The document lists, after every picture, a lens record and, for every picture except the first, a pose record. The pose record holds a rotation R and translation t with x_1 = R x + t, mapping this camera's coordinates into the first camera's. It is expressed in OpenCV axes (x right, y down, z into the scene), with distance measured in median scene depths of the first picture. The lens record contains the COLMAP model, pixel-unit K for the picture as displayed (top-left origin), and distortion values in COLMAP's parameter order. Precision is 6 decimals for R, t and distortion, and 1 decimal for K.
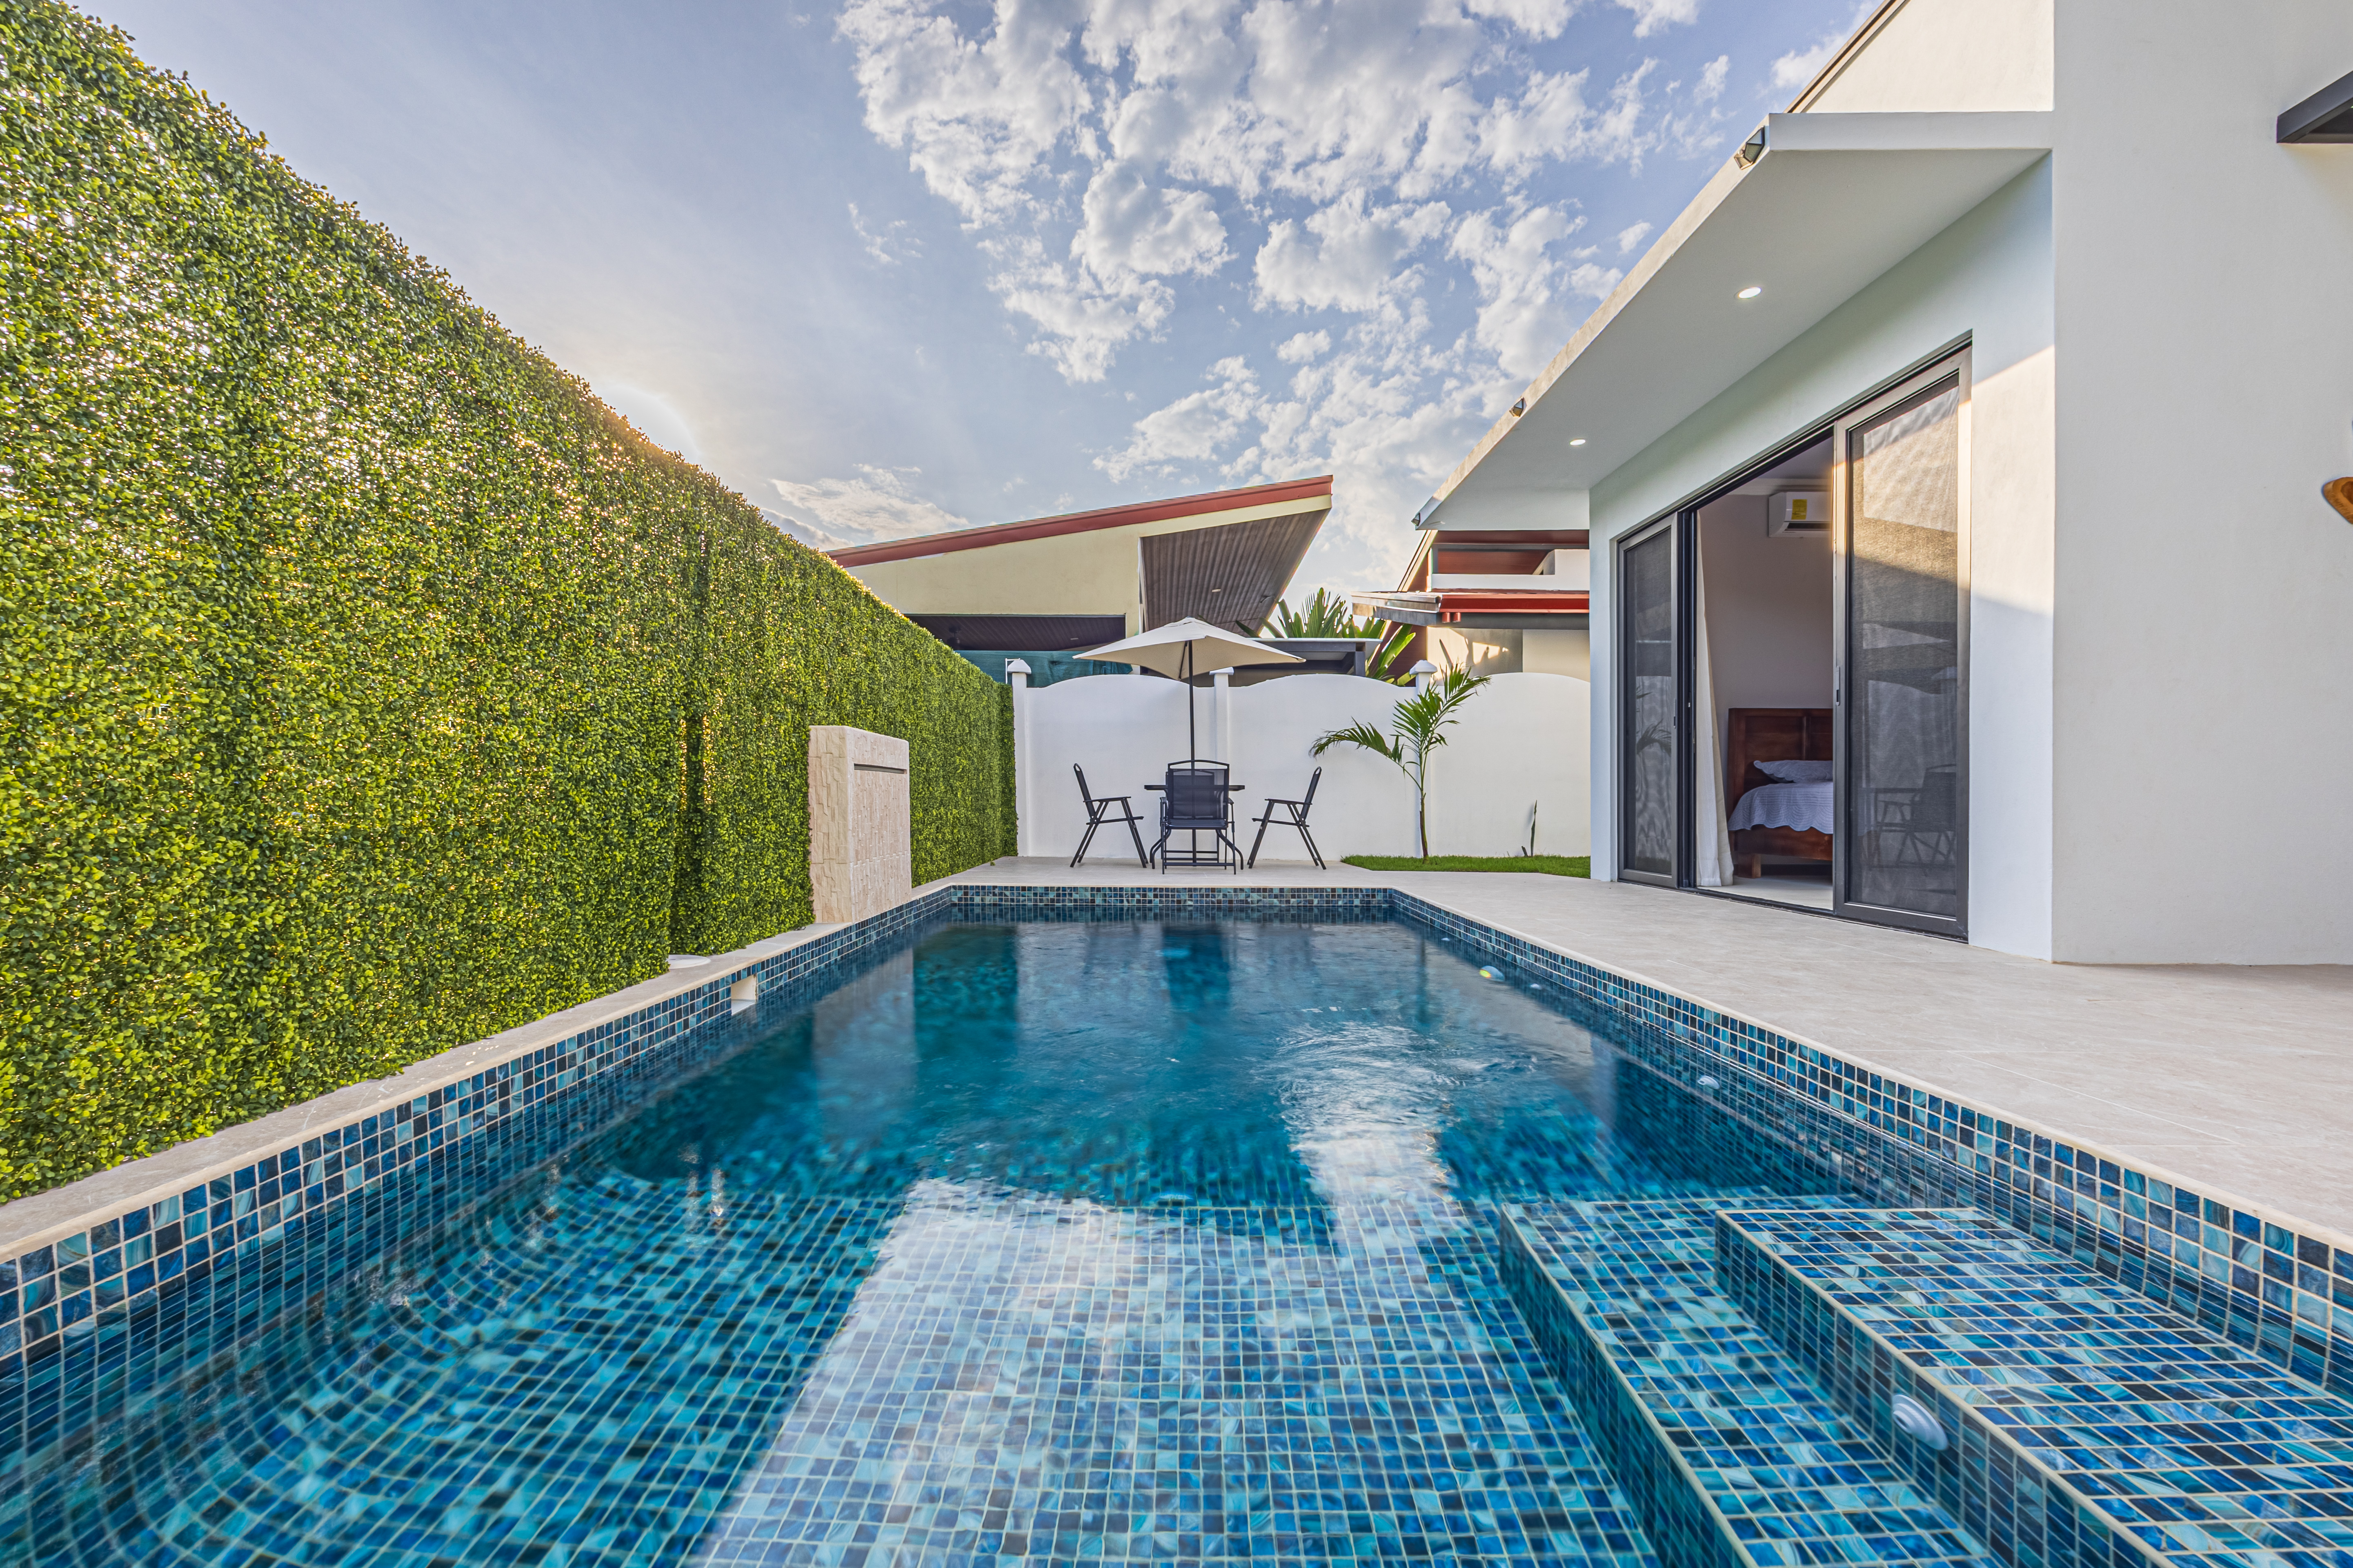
lens RADIAL K [[931.4, 0, 1164.0], [0, 931.4, 795.7], [0, 0, 1]] dist [-0.002412, -0.000298]
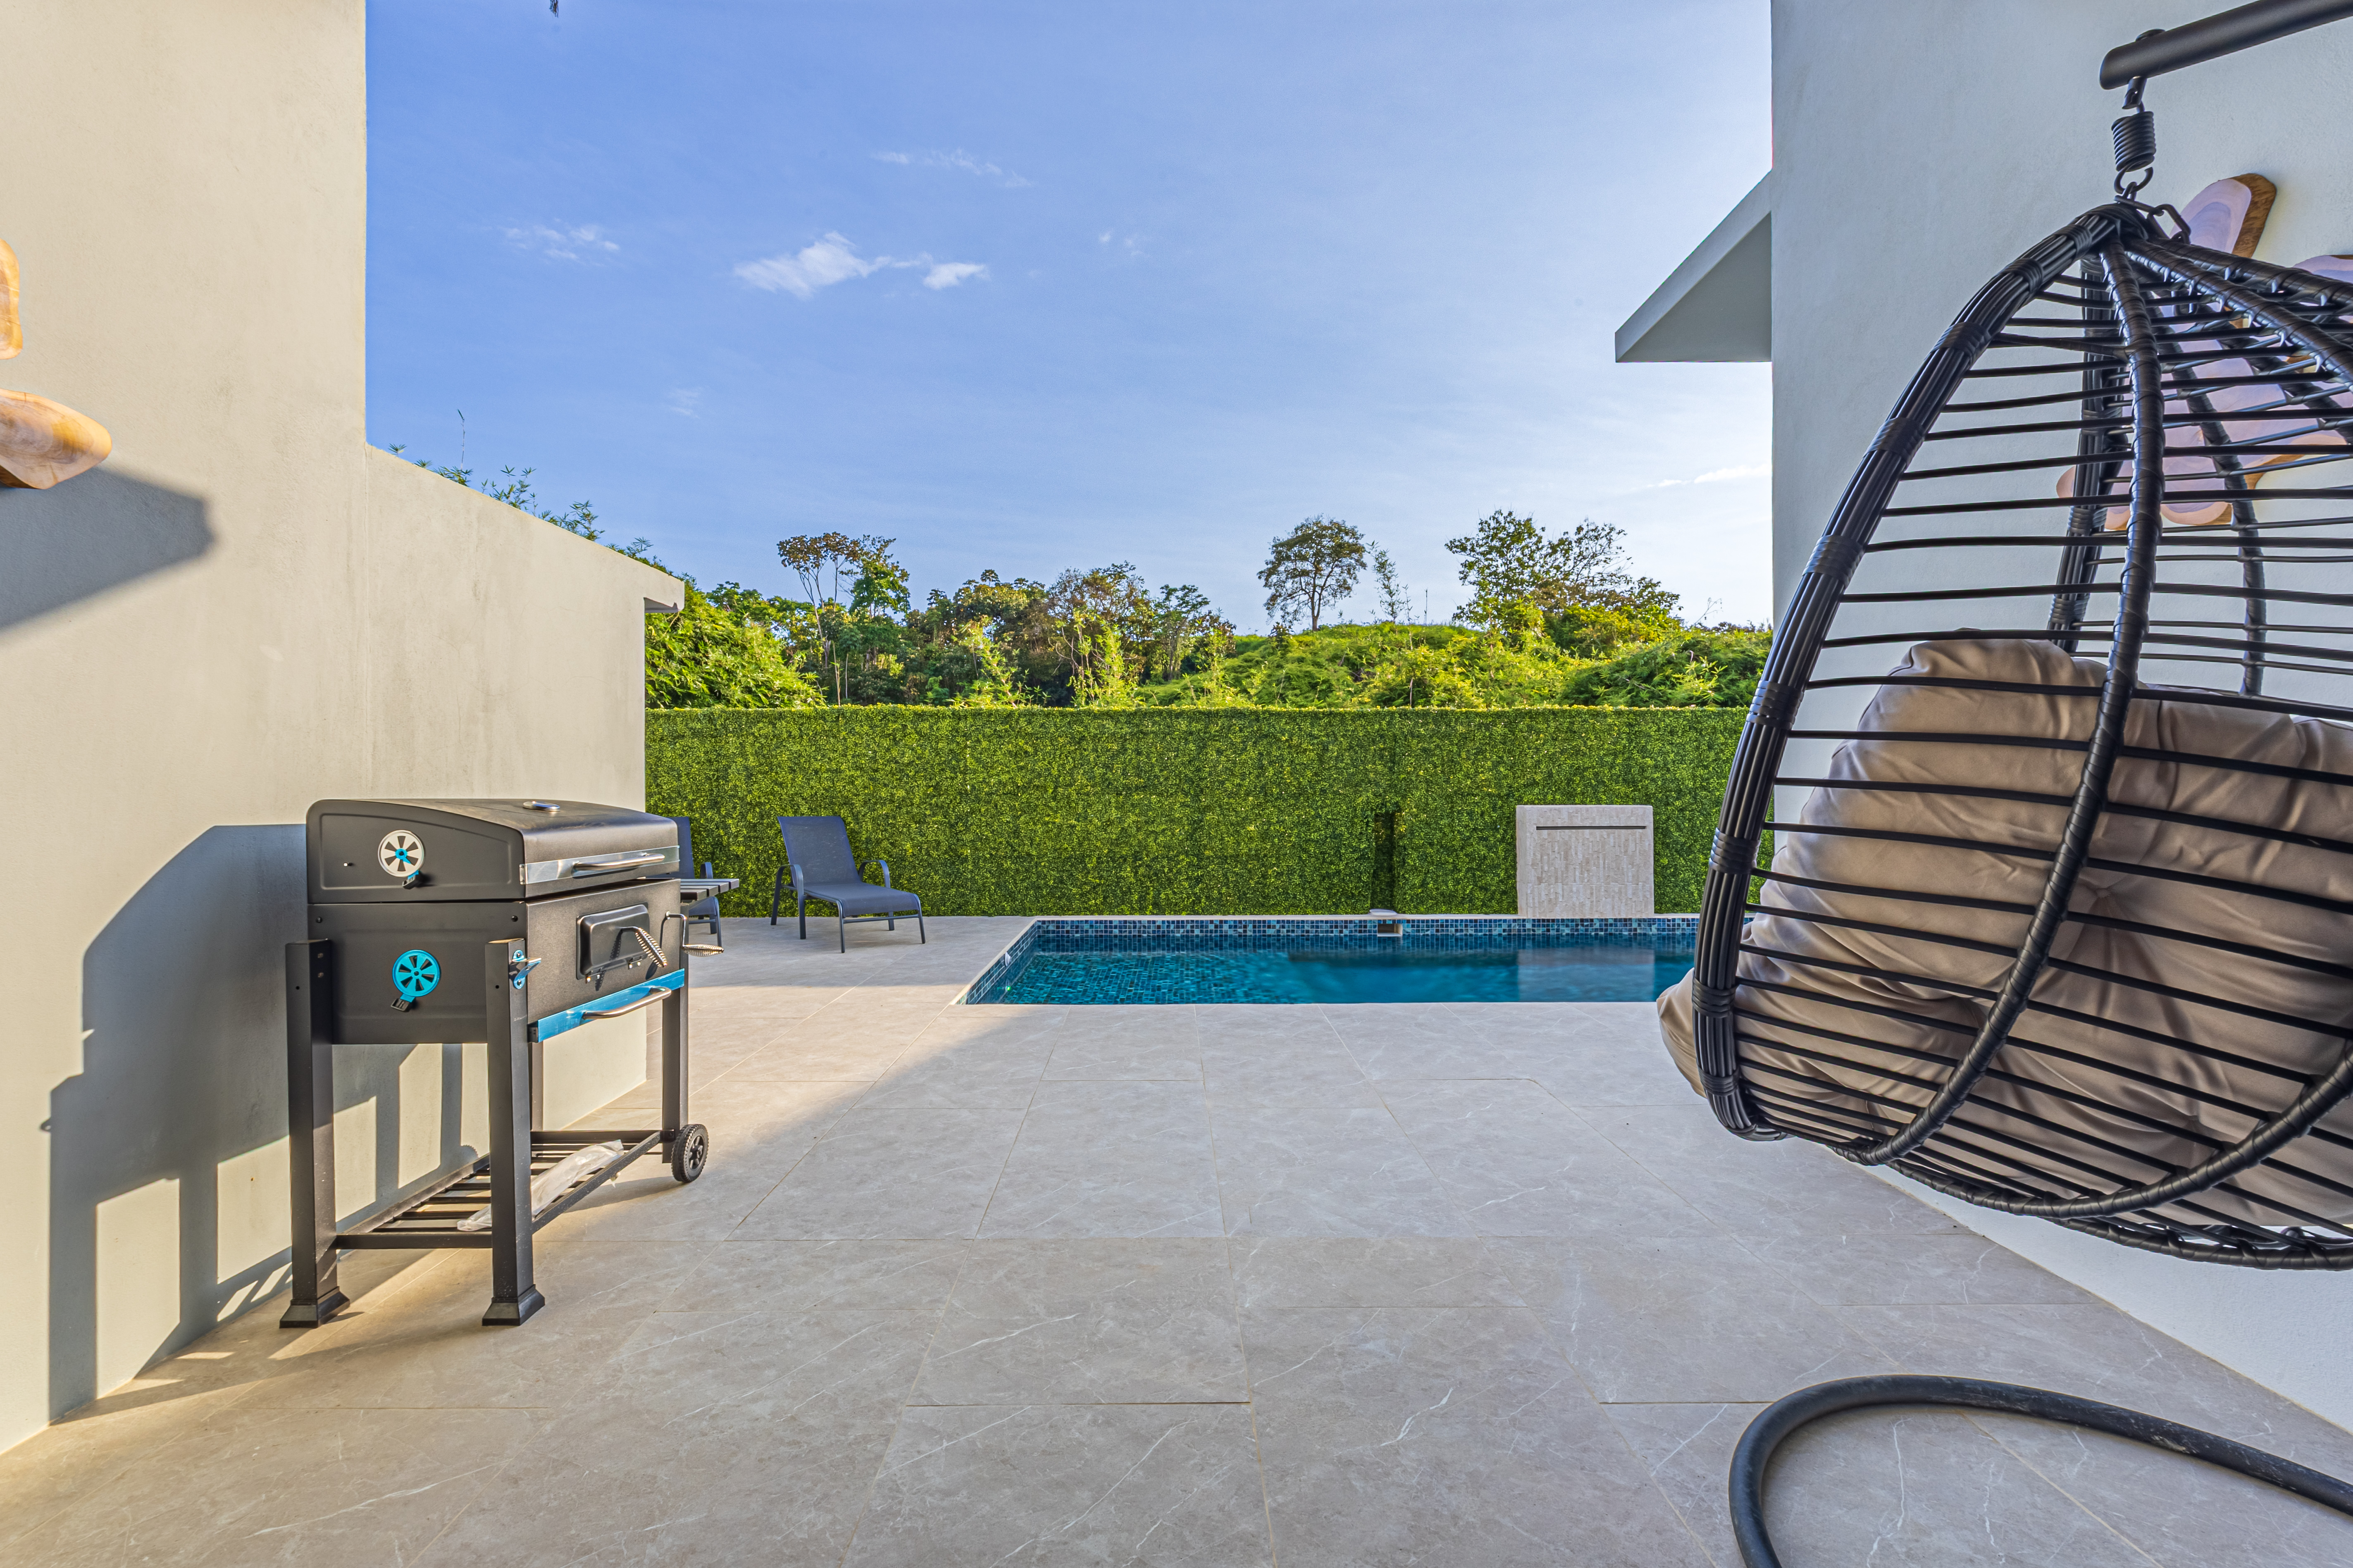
lens RADIAL K [[931.3, 0, 1175.7], [0, 931.3, 782.1], [0, 0, 1]] dist [-0.002412, -0.000298]
pose [[0.001861, 0.003507, -0.999992, 0.747212], [0.007236, 0.999968, 0.003520, -0.069373], [0.999972, -0.007242, 0.001835, 0.177662]]
